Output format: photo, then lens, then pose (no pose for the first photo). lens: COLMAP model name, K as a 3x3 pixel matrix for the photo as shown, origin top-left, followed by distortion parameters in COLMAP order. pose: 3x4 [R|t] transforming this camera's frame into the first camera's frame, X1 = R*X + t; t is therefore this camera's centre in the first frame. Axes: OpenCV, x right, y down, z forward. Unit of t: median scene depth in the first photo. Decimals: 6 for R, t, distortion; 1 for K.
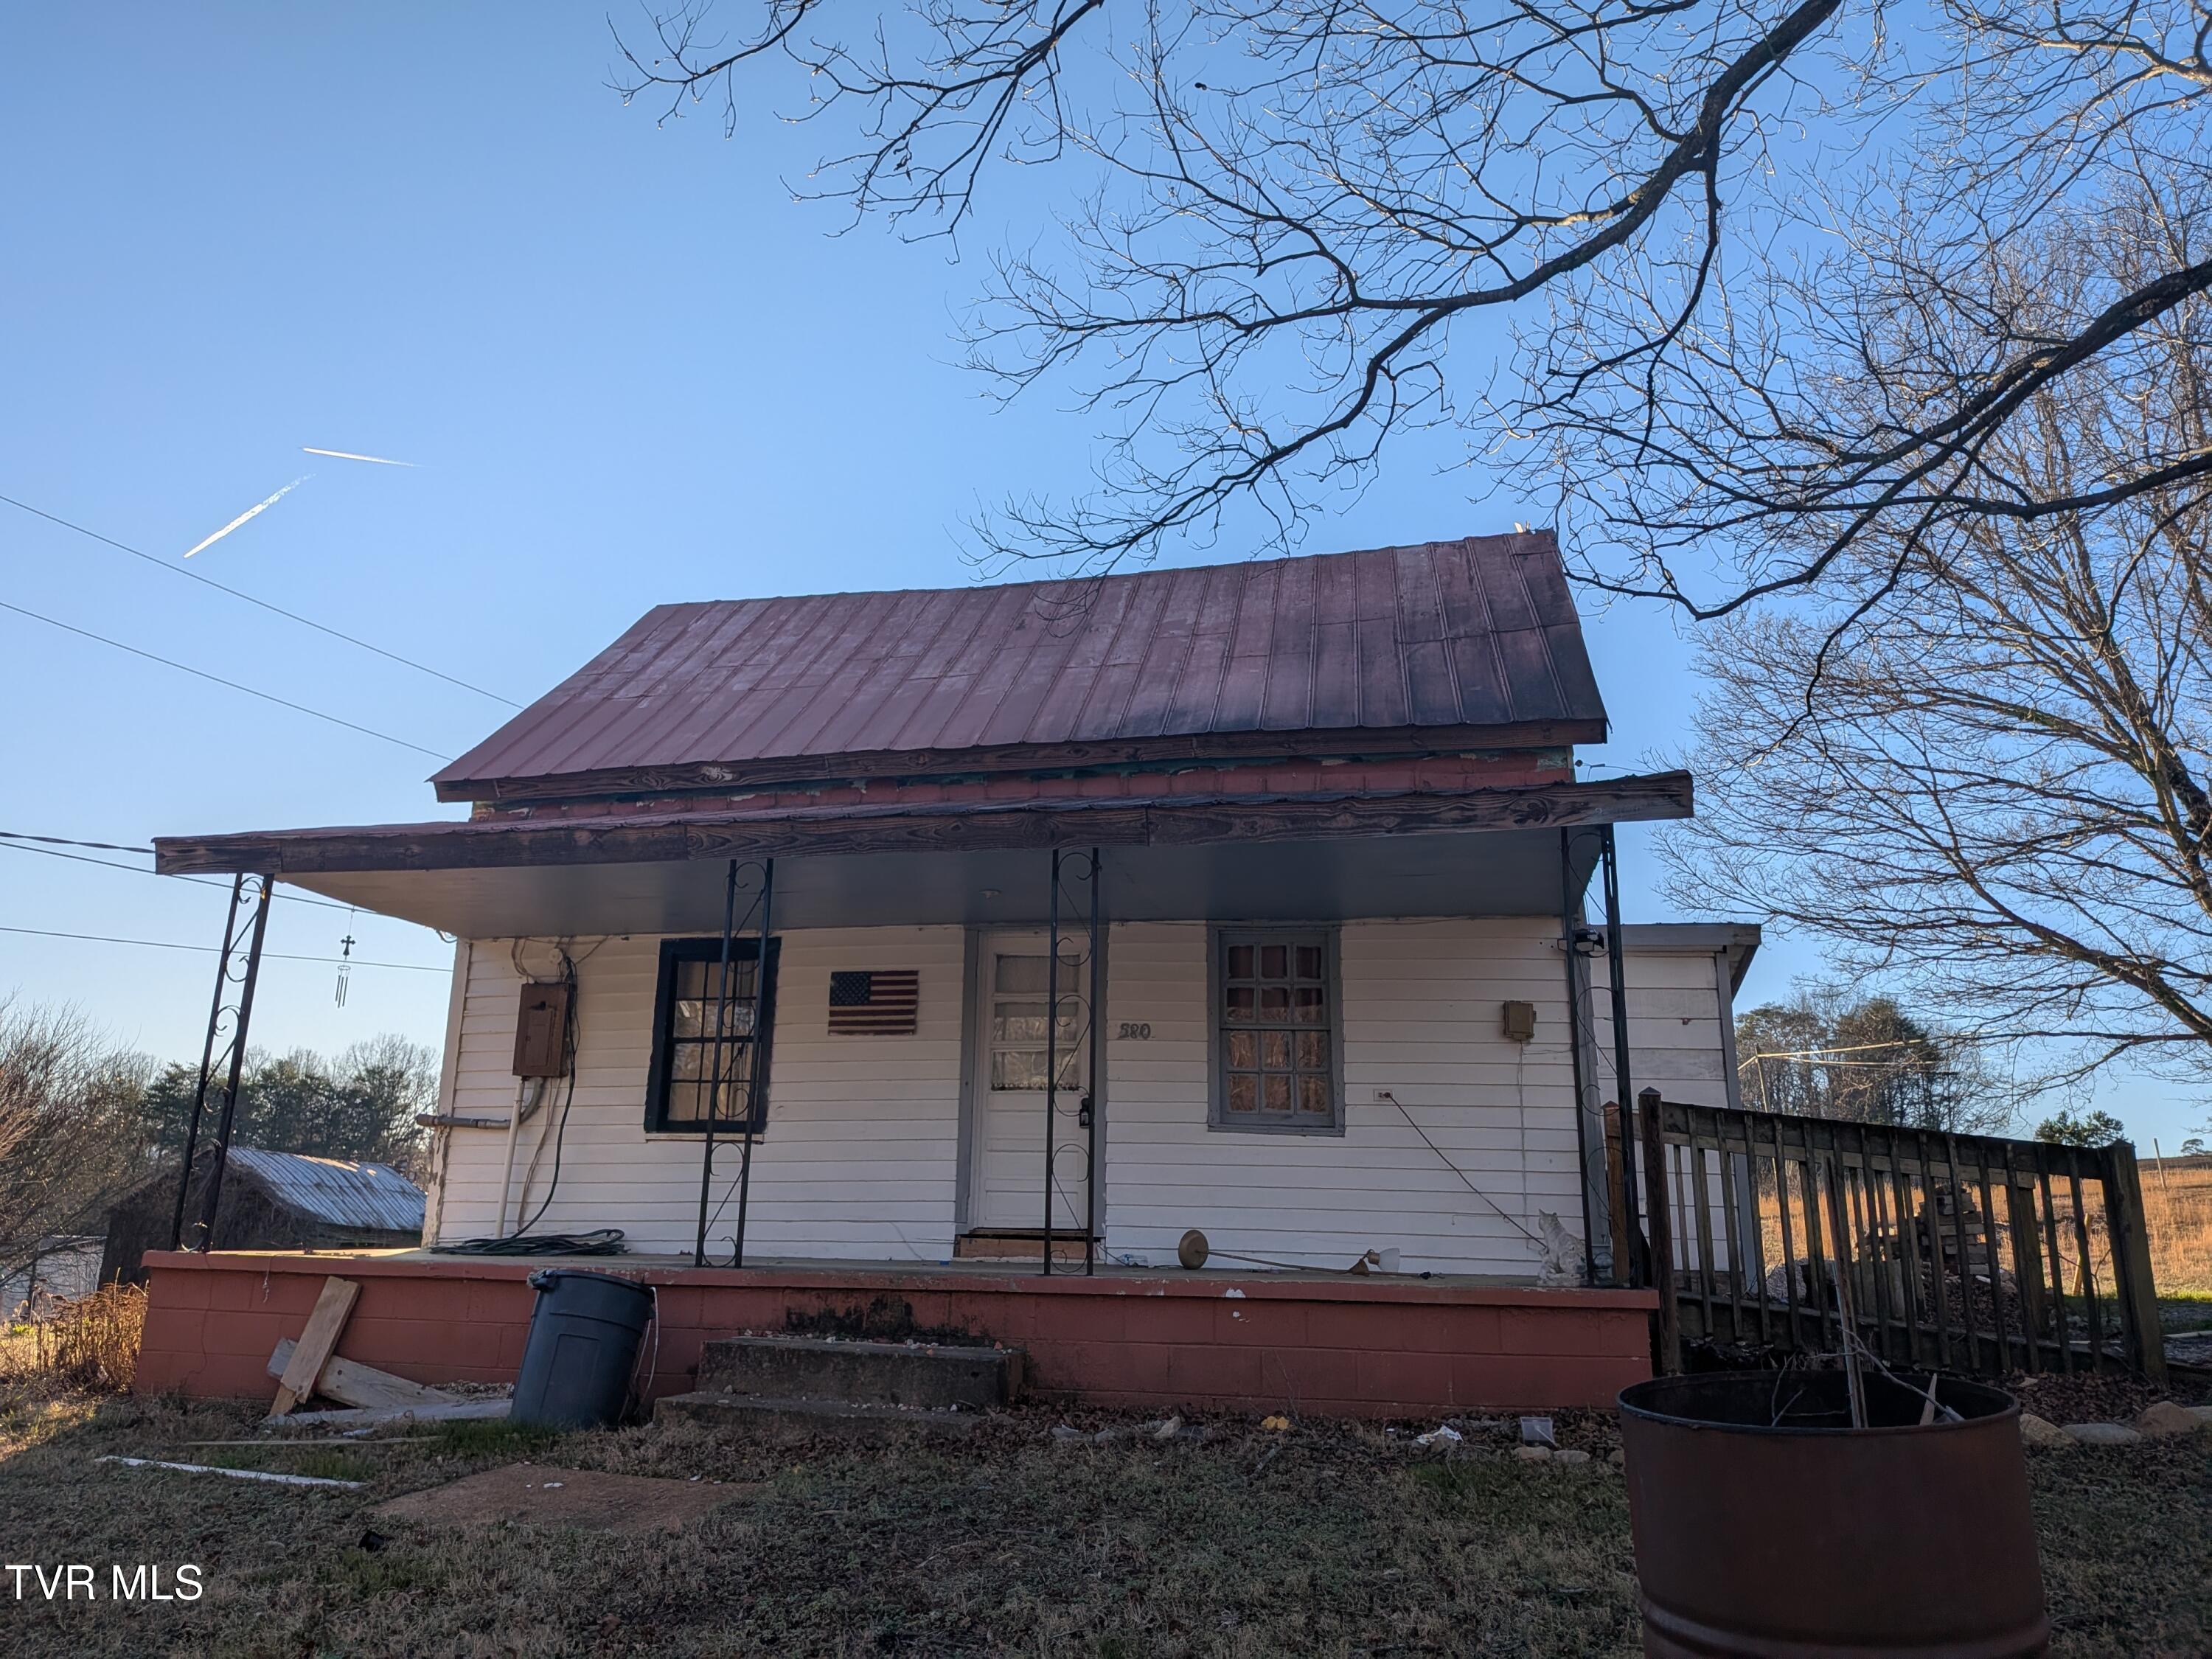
lens RADIAL K [[1598.8, 0, 1106.0], [0, 1598.8, 829.5], [0, 0, 1]] dist [0.040498, -0.002360]
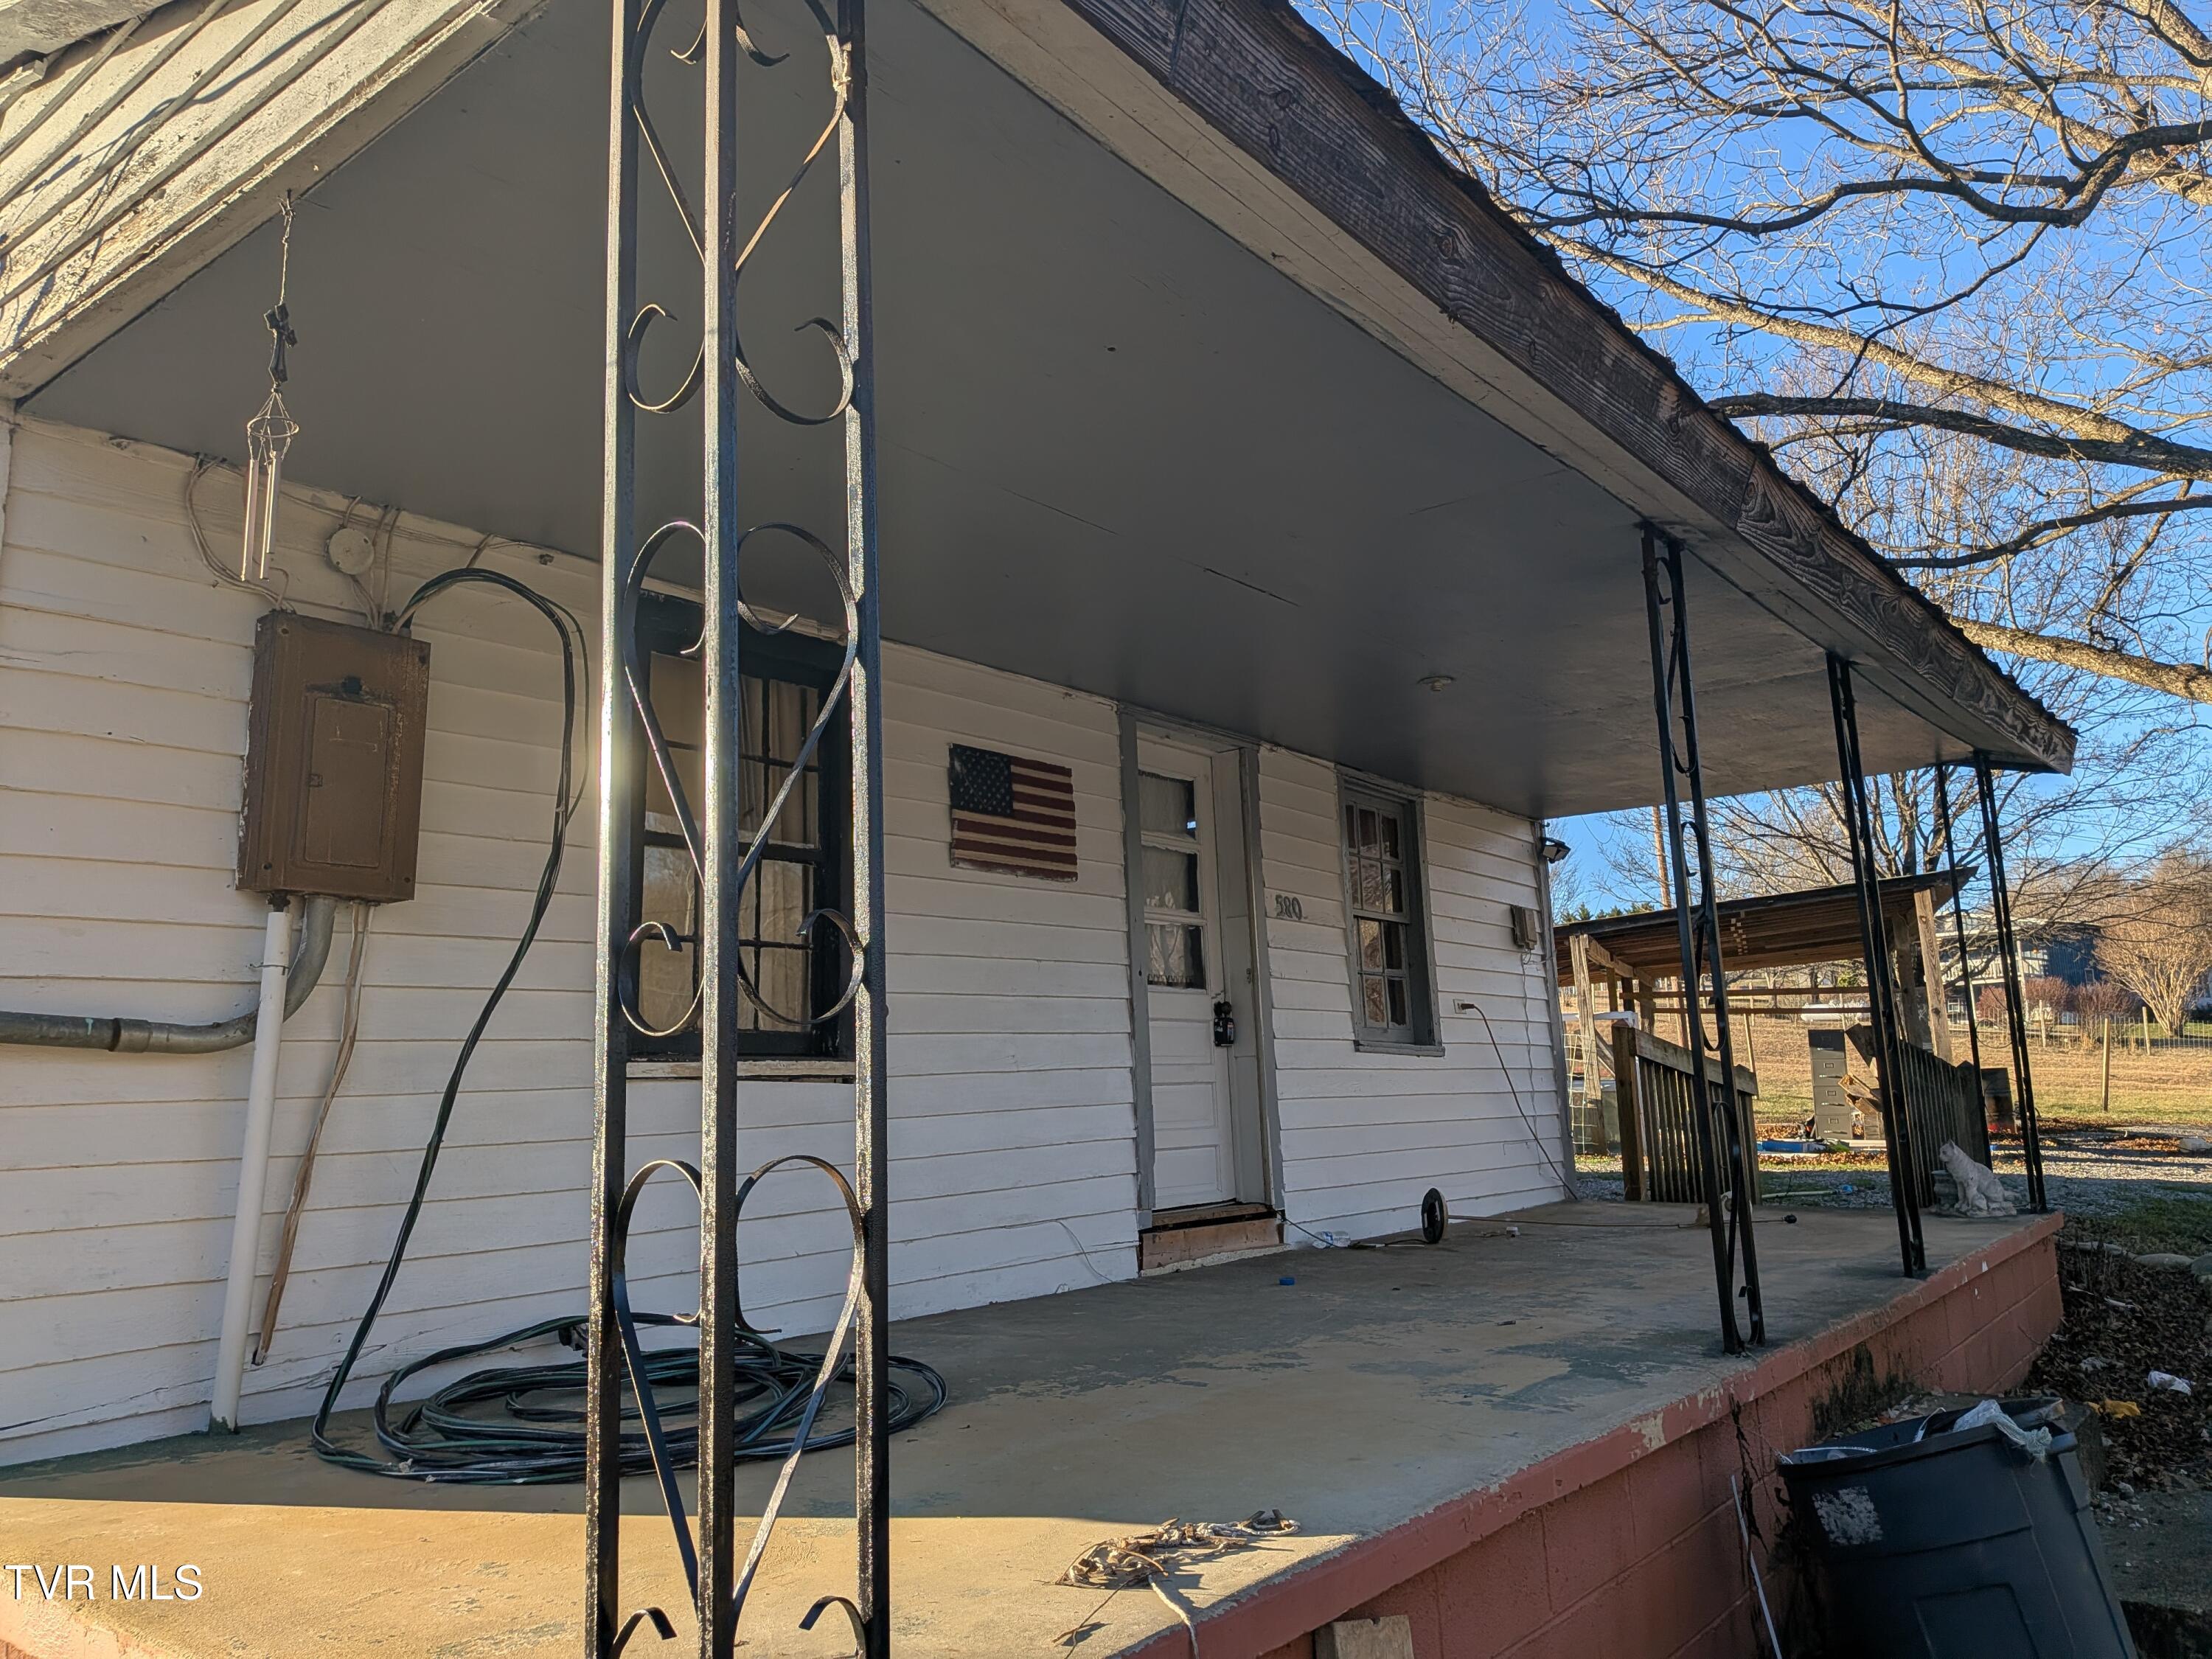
lens RADIAL K [[1598.8, 0, 1106.0], [0, 1598.8, 829.5], [0, 0, 1]] dist [0.040498, -0.002360]
pose [[0.432817, 0.121285, 0.893286, -0.615121], [-0.156252, 0.986003, -0.058166, 0.141771], [-0.887837, -0.114402, 0.445710, 0.750099]]
